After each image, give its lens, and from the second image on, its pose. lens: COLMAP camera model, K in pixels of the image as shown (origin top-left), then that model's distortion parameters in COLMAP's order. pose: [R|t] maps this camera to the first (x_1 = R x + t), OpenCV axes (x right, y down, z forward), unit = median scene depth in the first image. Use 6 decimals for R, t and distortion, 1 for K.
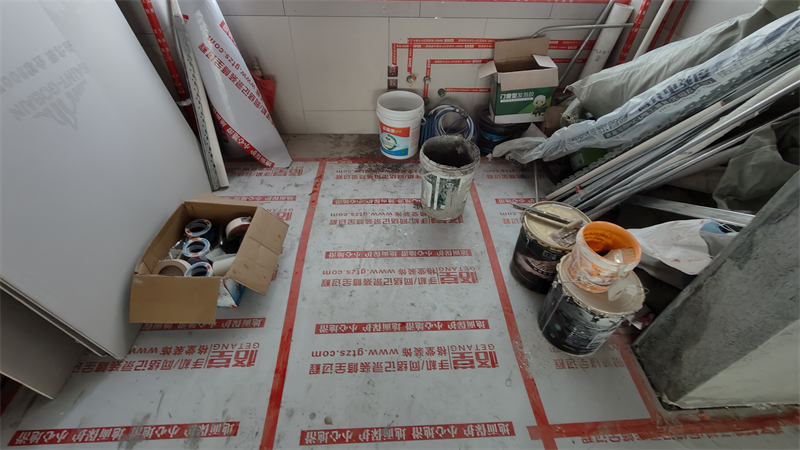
lens RADIAL K [[363.1, 0, 396.0], [0, 363.1, 224.5], [0, 0, 1]] dist [-0.004569, 0.001372]
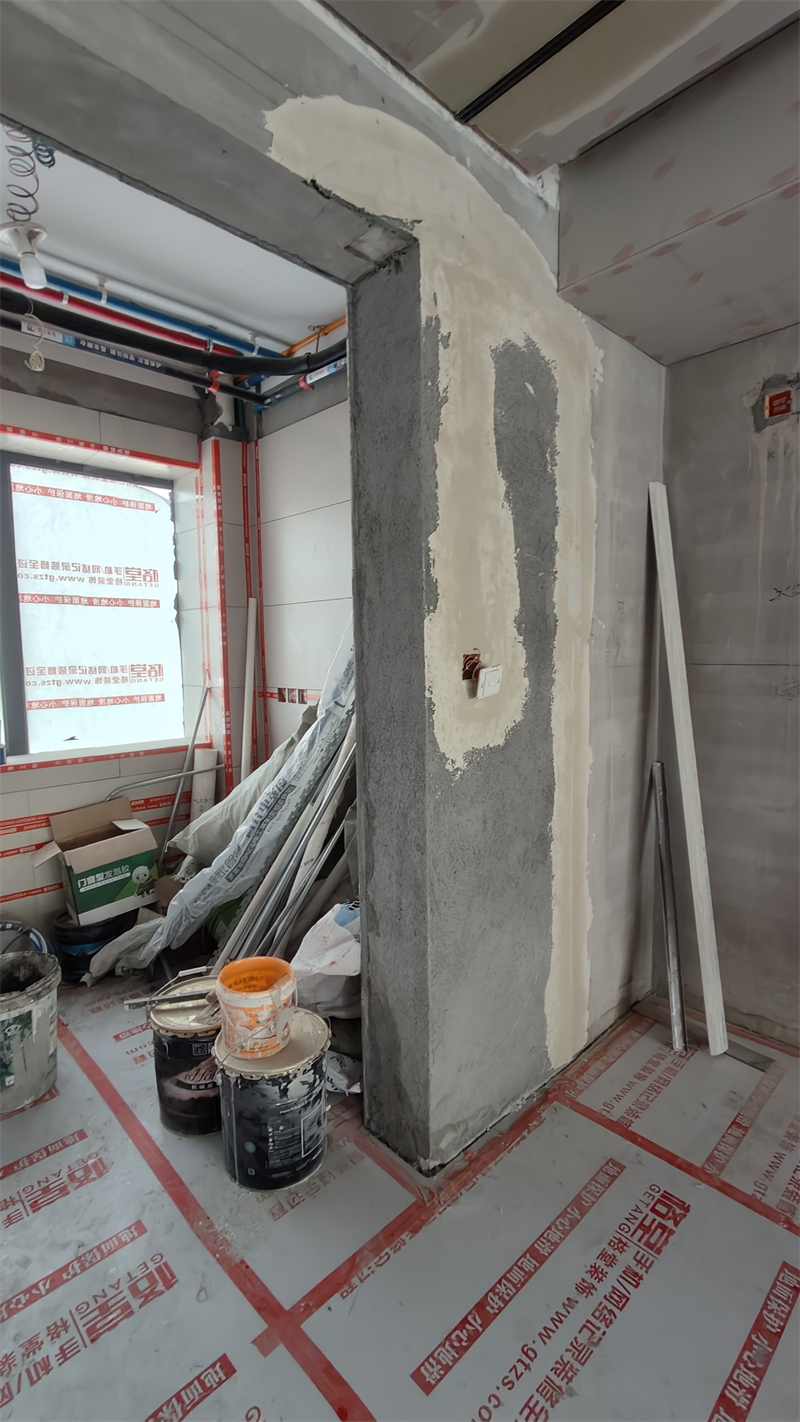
lens RADIAL K [[645.5, 0, 420.3], [0, 645.5, 710.3], [0, 0, 1]] dist [-0.004569, 0.001372]
pose [[0.735778, -0.098581, 0.670010, -0.013388], [0.492836, 0.756500, -0.429907, 0.284168], [-0.464482, 0.646521, 0.605200, -0.268885]]
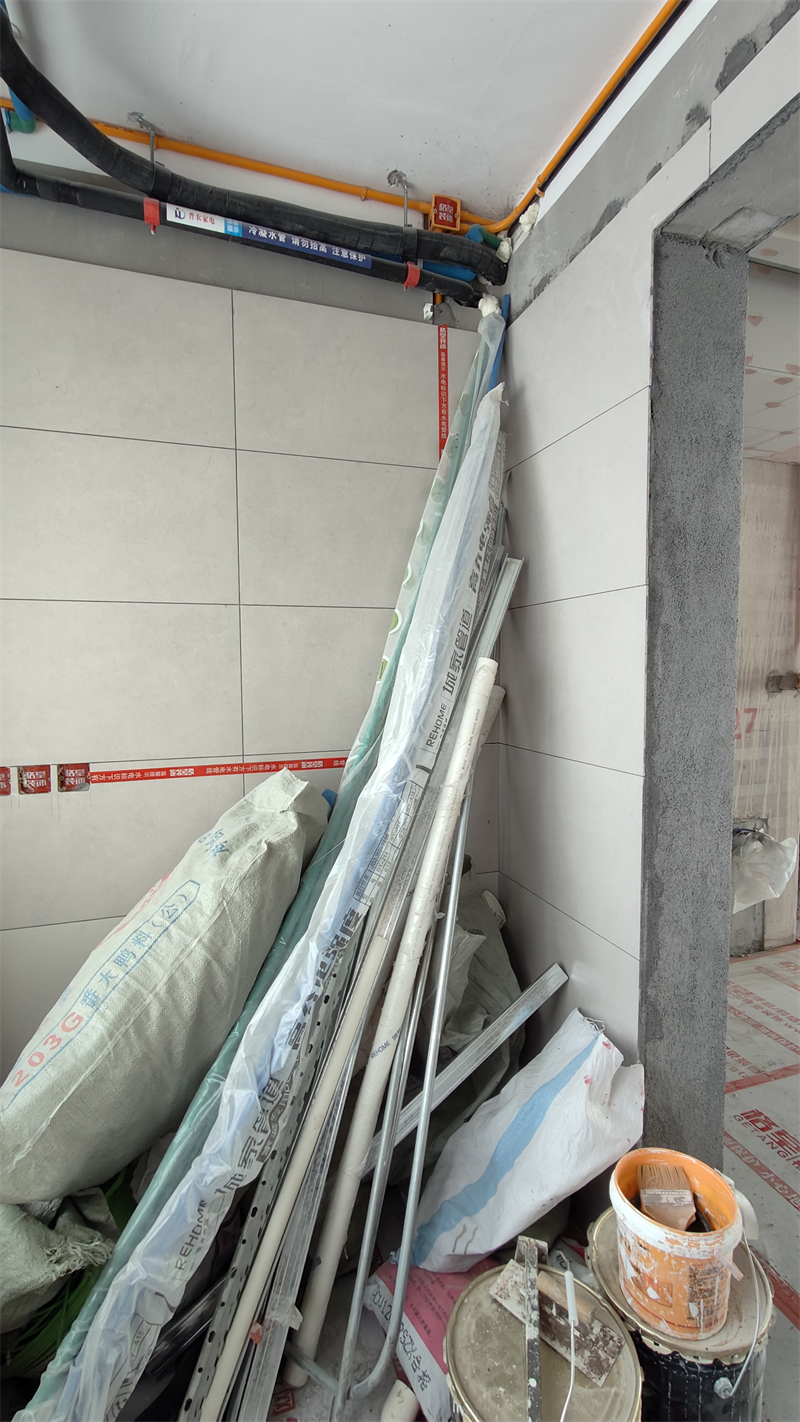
lens RADIAL K [[645.5, 0, 397.0], [0, 645.5, 704.9], [0, 0, 1]] dist [-0.004569, 0.001372]
pose [[-0.279044, -0.084273, 0.956573, -0.074449], [0.669394, 0.697153, 0.256688, -0.666056], [-0.688510, 0.711952, -0.138124, 0.662895]]
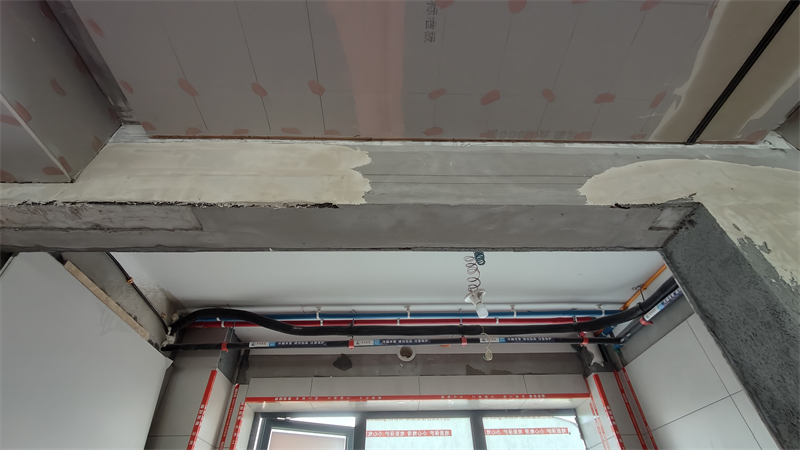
lens RADIAL K [[363.1, 0, 400.6], [0, 363.1, 221.1], [0, 0, 1]] dist [-0.004569, 0.001372]
pose [[0.999078, -0.039441, 0.016949, 0.022776], [0.019483, 0.064780, -0.997709, 0.137080], [0.038253, 0.997120, 0.065489, -0.186231]]
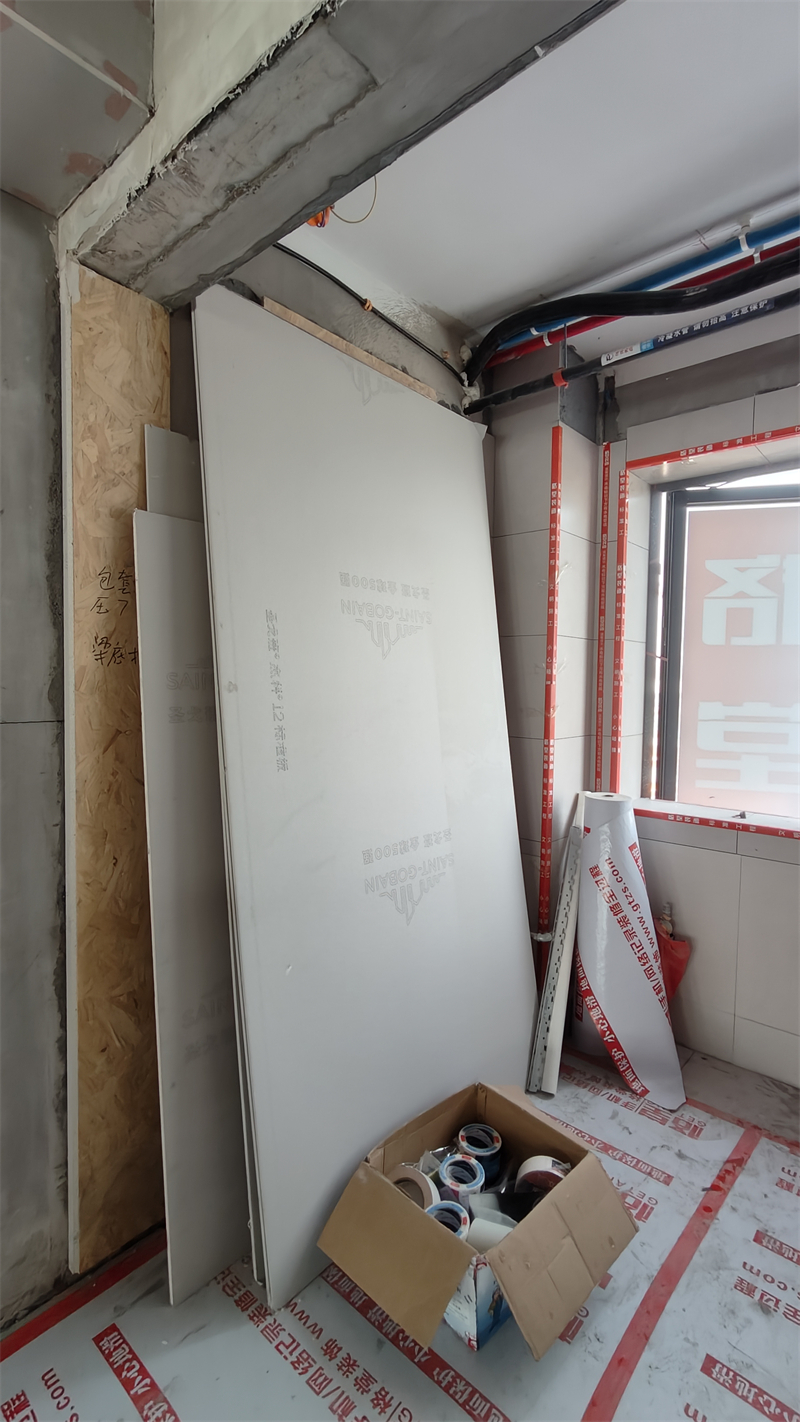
lens RADIAL K [[645.5, 0, 400.1], [0, 645.5, 712.0], [0, 0, 1]] dist [-0.004569, 0.001372]
pose [[0.720516, 0.020812, -0.693126, 0.049102], [-0.479880, 0.736509, -0.476729, 0.058733], [0.500571, 0.676108, 0.540654, -0.056727]]
